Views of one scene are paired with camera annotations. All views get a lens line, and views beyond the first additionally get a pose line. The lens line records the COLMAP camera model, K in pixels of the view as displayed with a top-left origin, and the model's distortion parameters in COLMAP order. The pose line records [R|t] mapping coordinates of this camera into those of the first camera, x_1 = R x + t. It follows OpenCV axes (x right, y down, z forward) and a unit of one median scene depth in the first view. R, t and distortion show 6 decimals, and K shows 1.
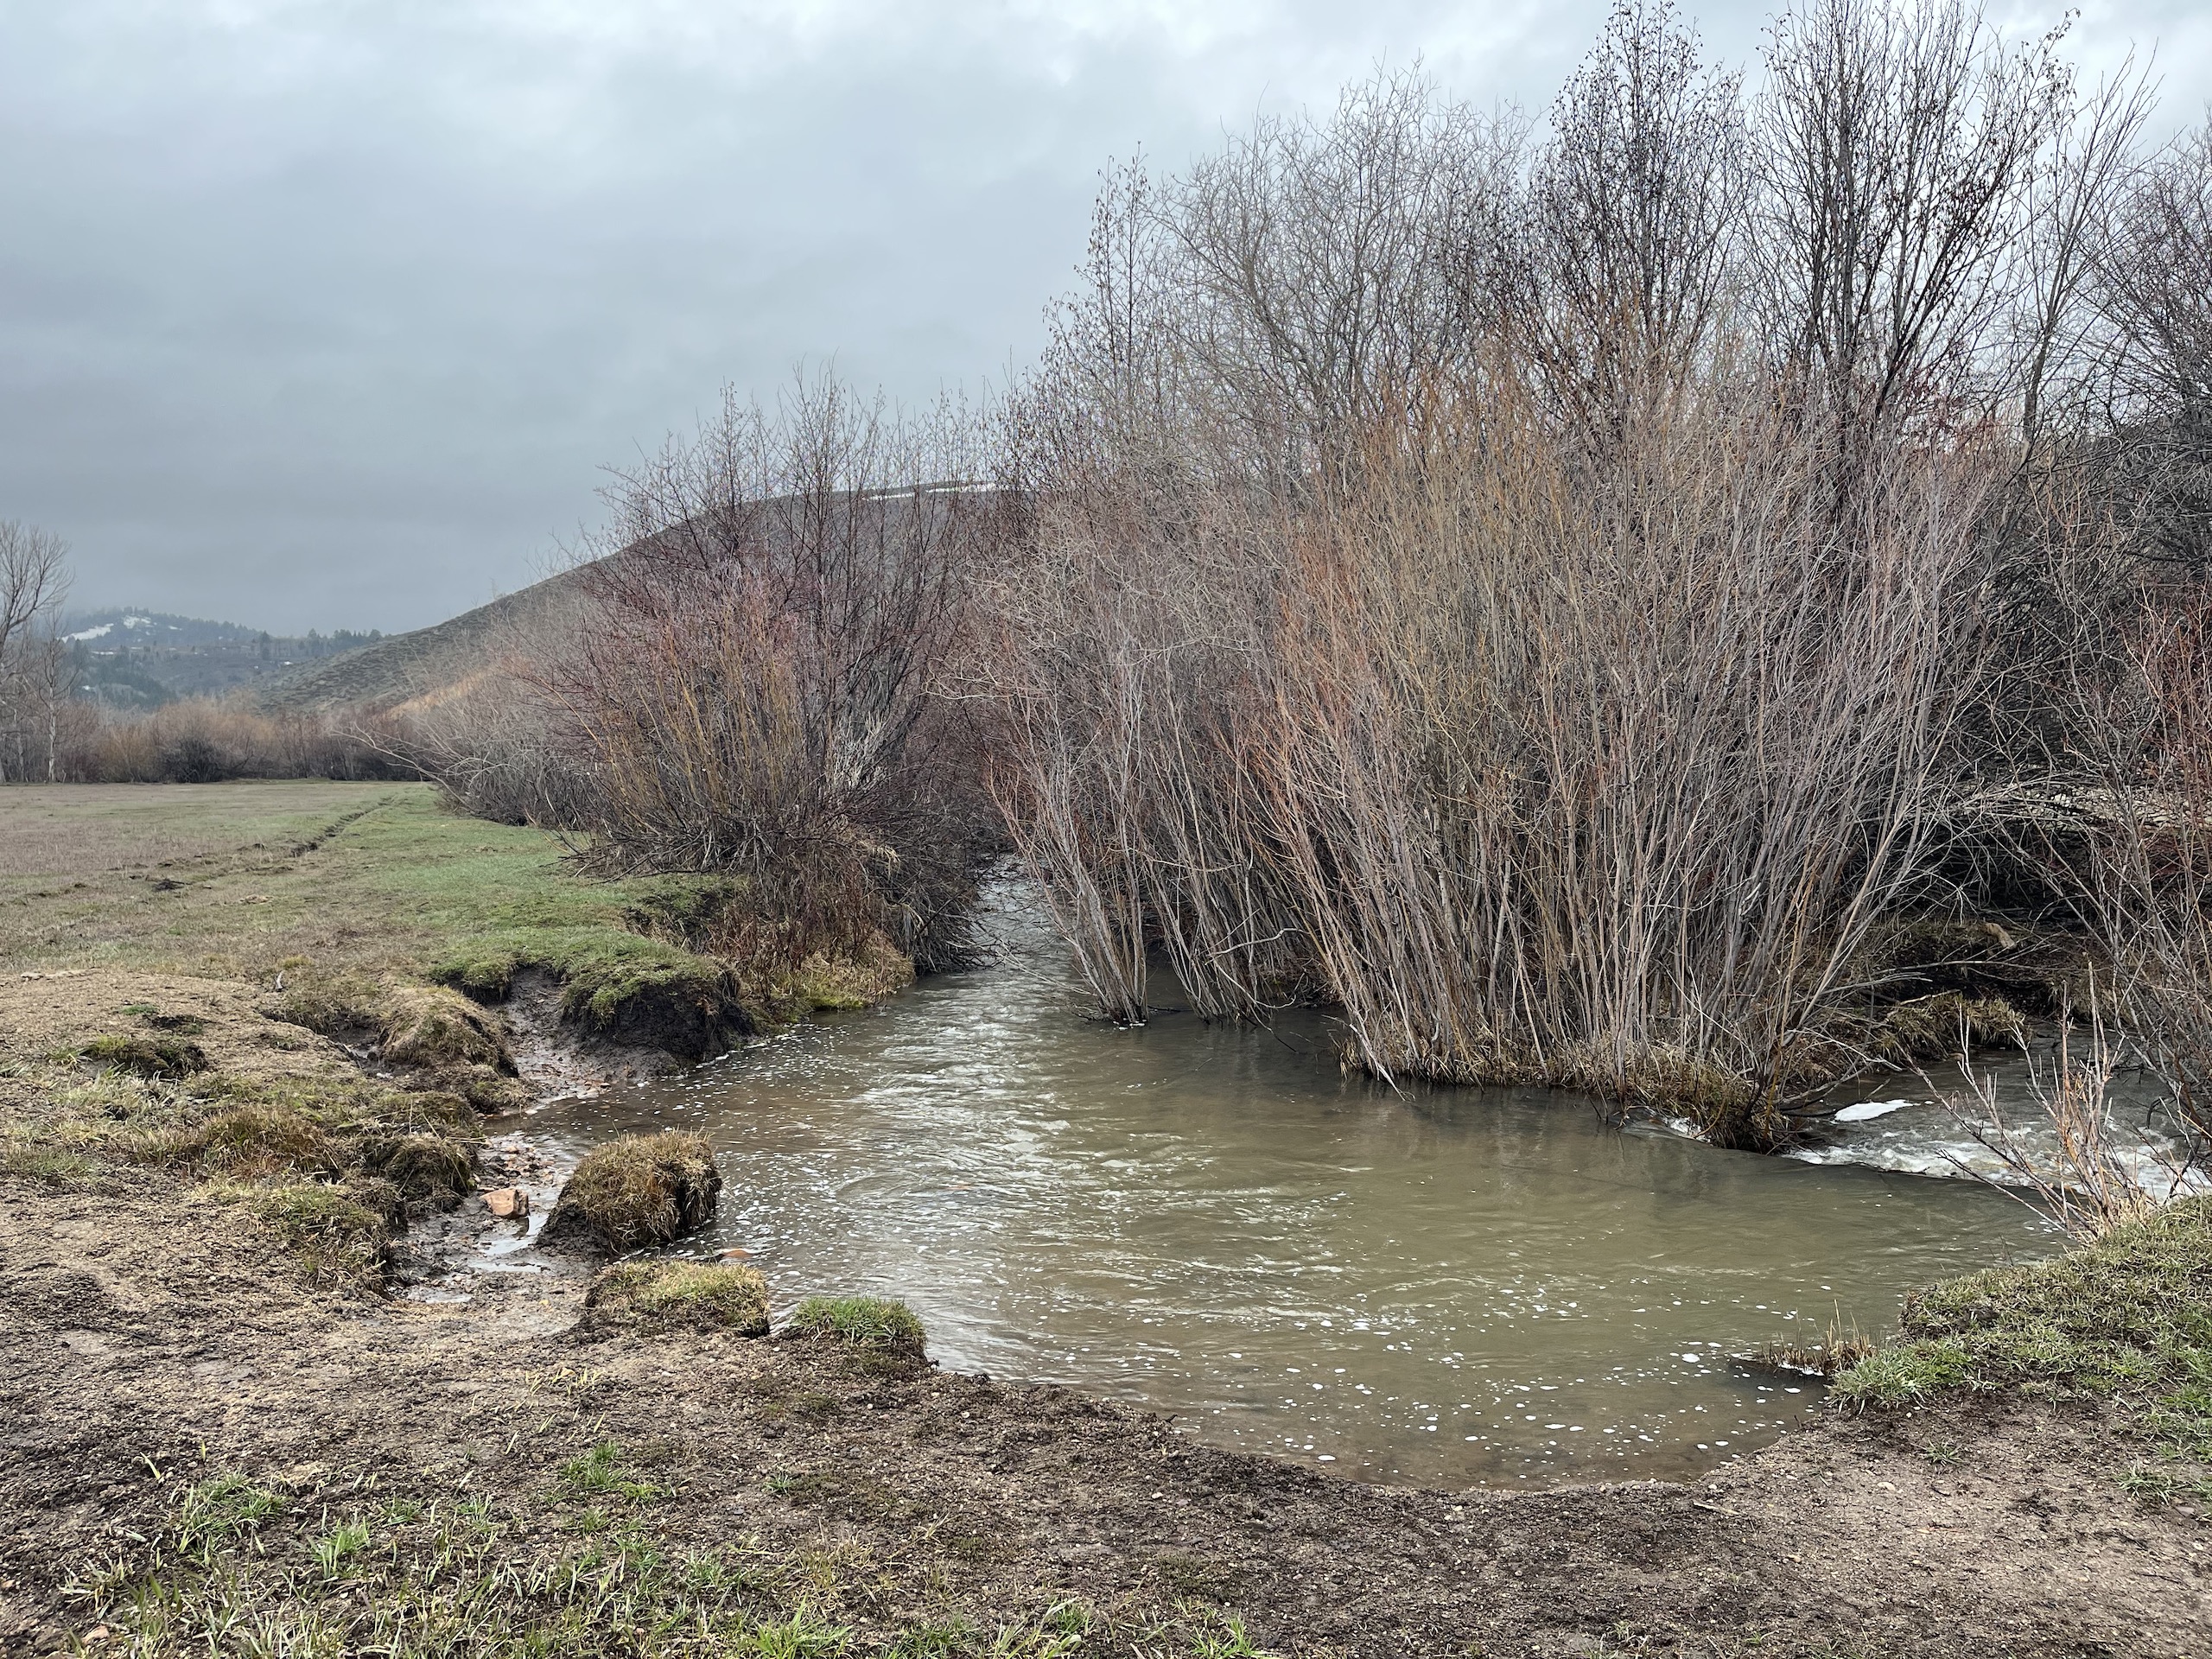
lens RADIAL K [[1669.6, 0, 1102.0], [0, 1669.6, 815.7], [0, 0, 1]] dist [0.042084, -0.011407]
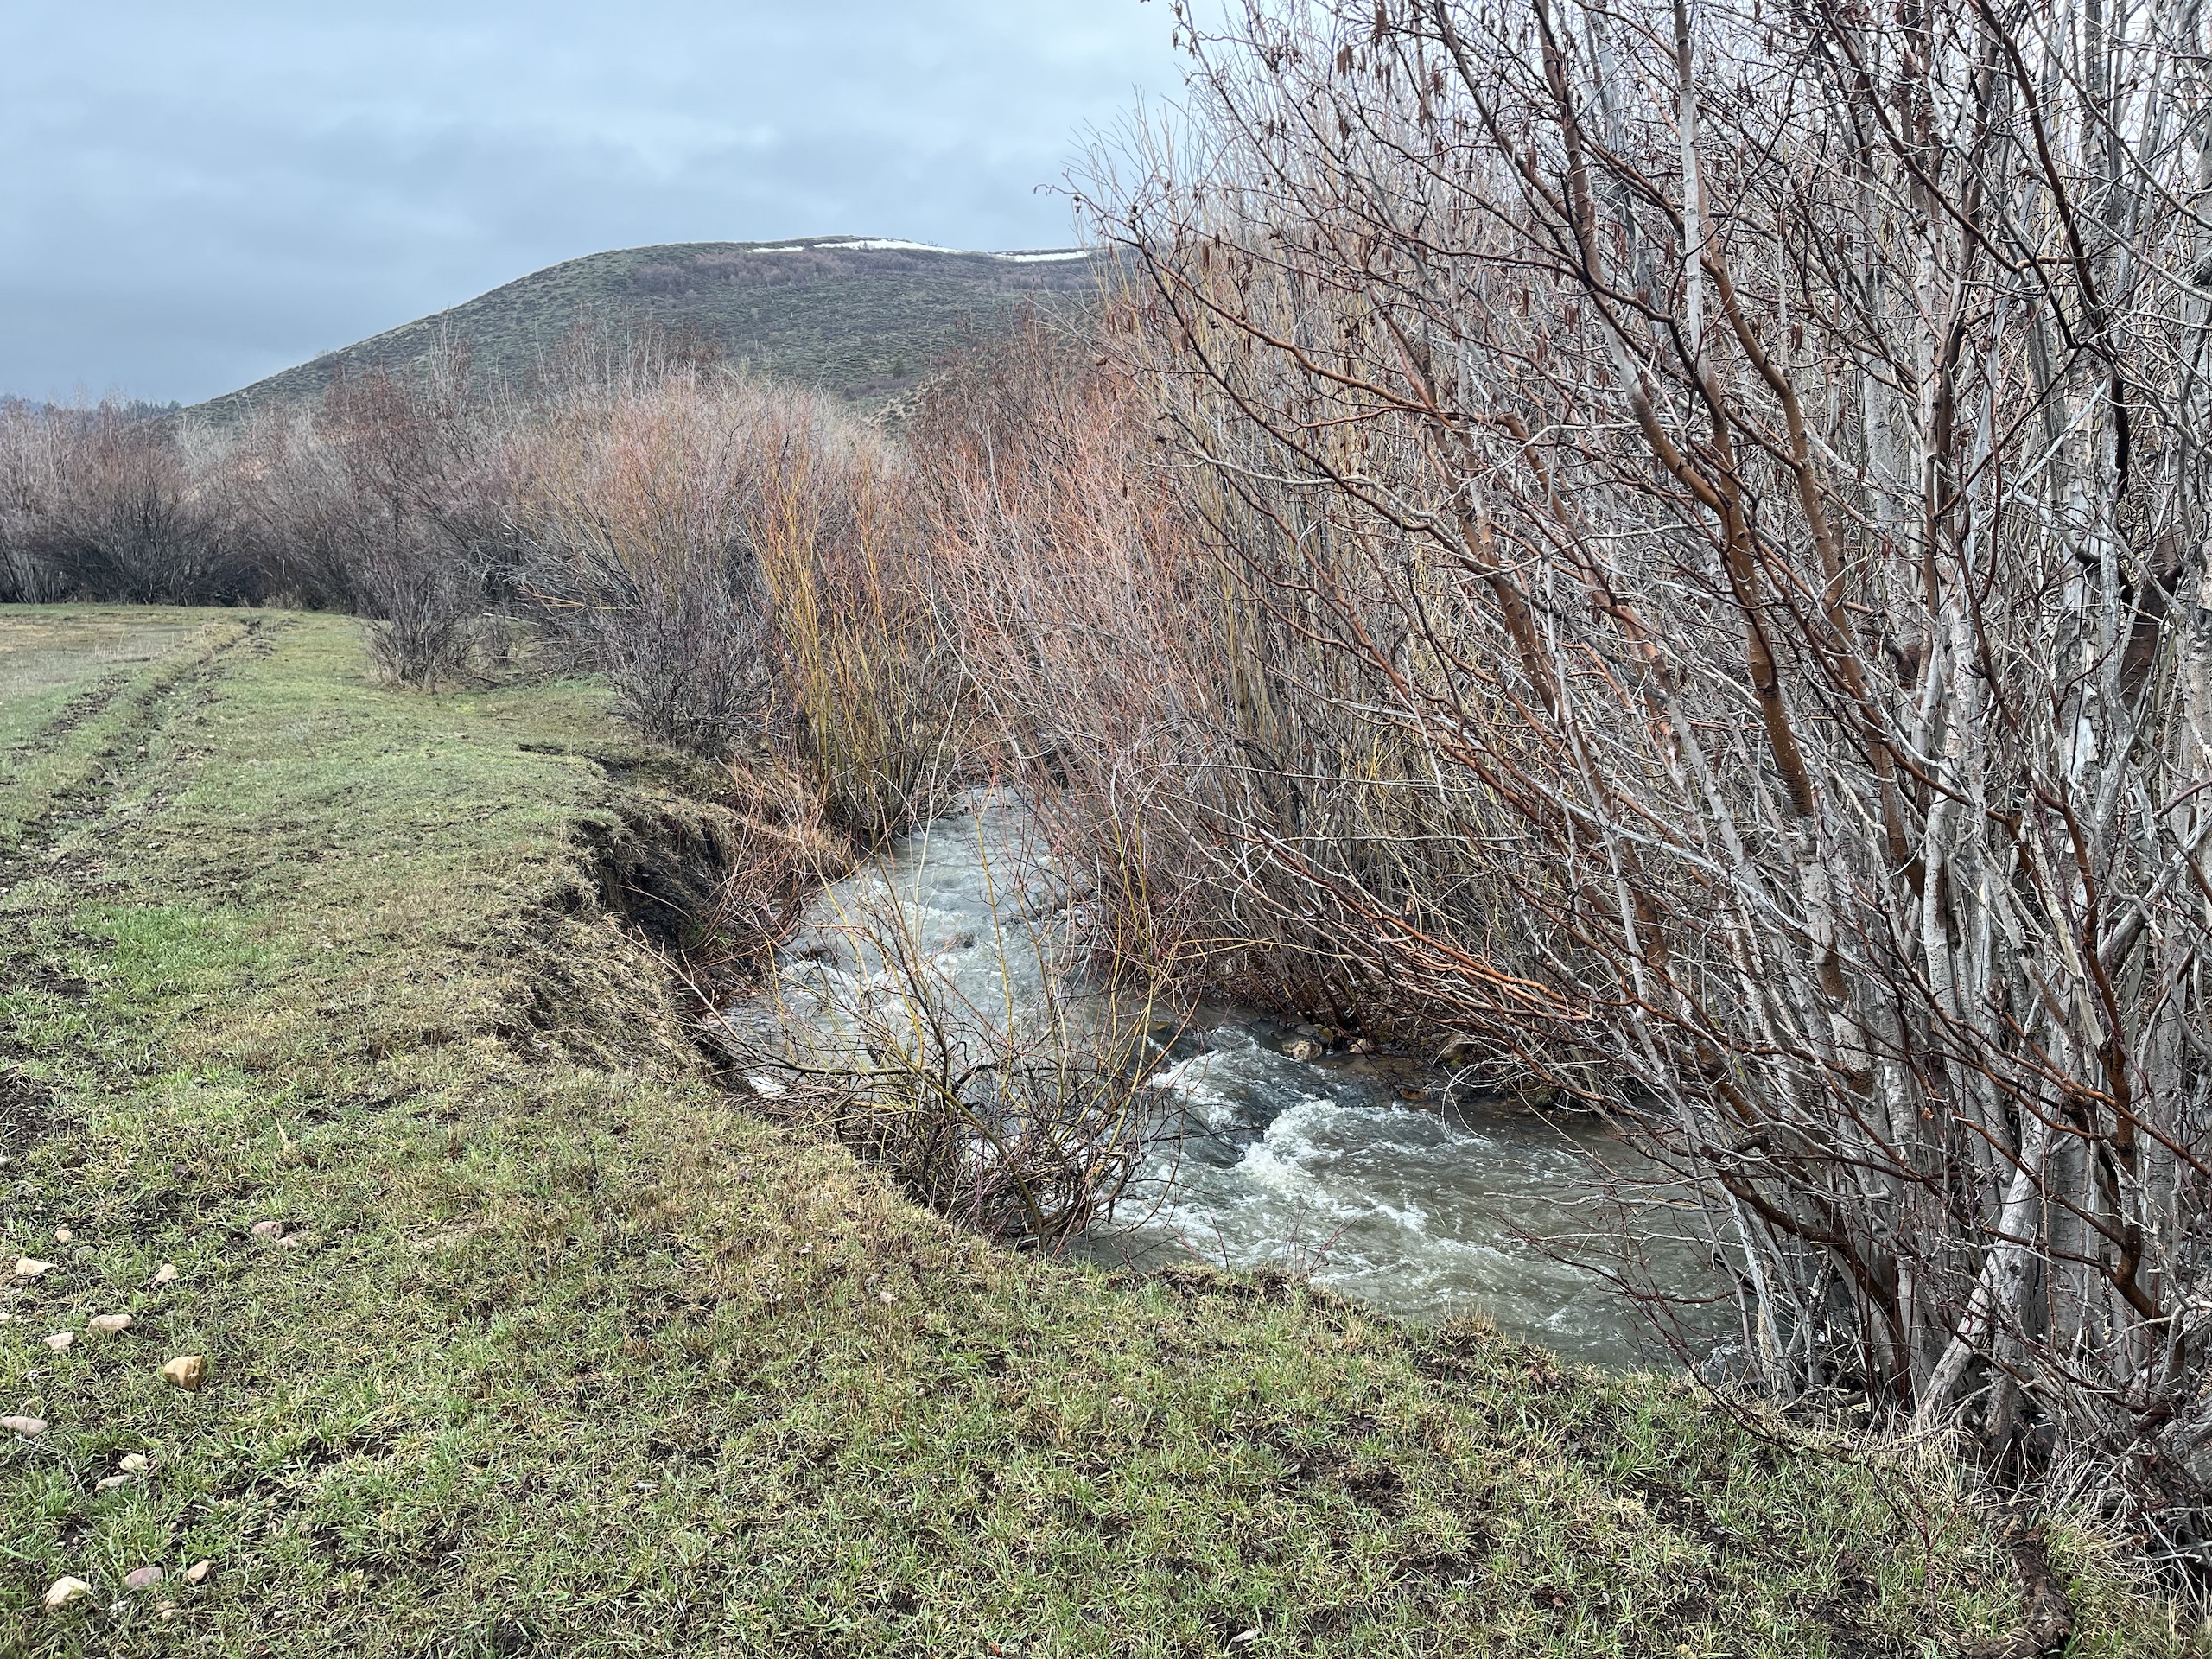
lens RADIAL K [[1669.6, 0, 1104.5], [0, 1669.6, 830.3], [0, 0, 1]] dist [0.042084, -0.011407]
pose [[0.996598, -0.007906, 0.082035, -1.520446], [-0.002690, 0.991737, 0.128257, -0.139033], [-0.082371, -0.128041, 0.988342, 3.939056]]
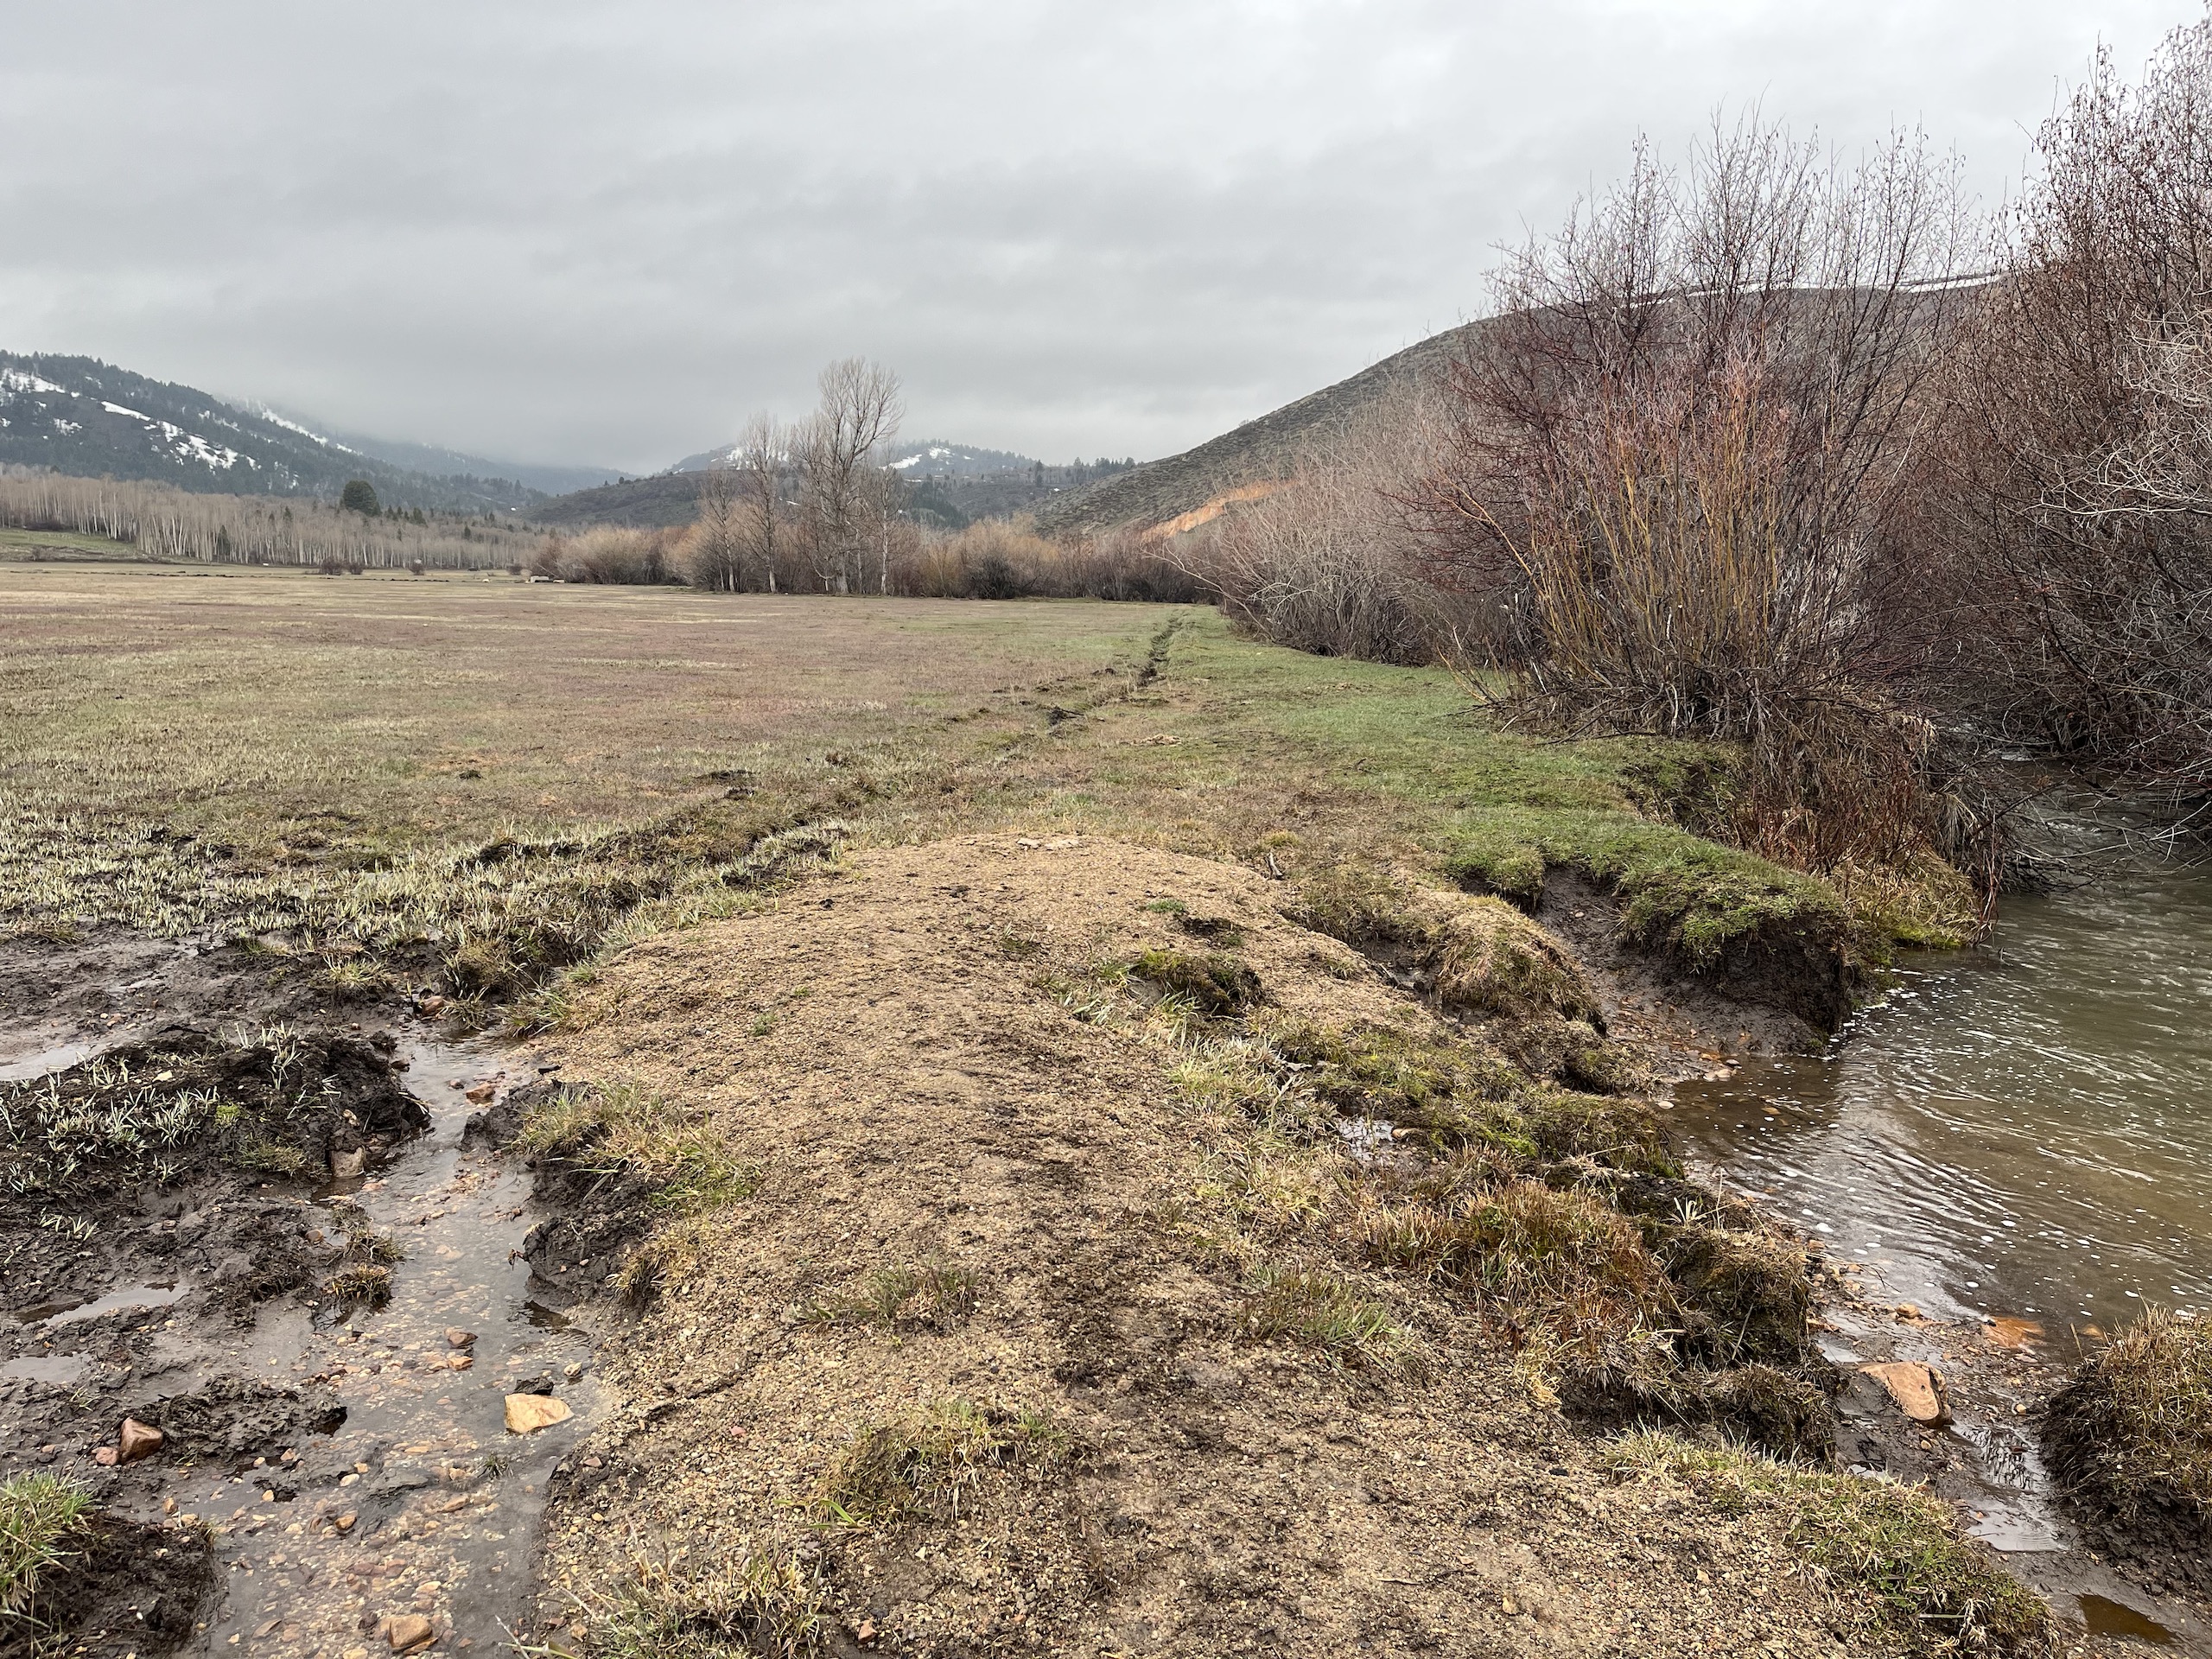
lens RADIAL K [[1669.6, 0, 1107.6], [0, 1669.6, 851.8], [0, 0, 1]] dist [0.042084, -0.011407]
pose [[0.914050, 0.086557, -0.396258, -0.156518], [-0.037477, 0.990808, 0.129981, -0.005323], [0.403867, -0.103959, 0.908892, 0.155429]]
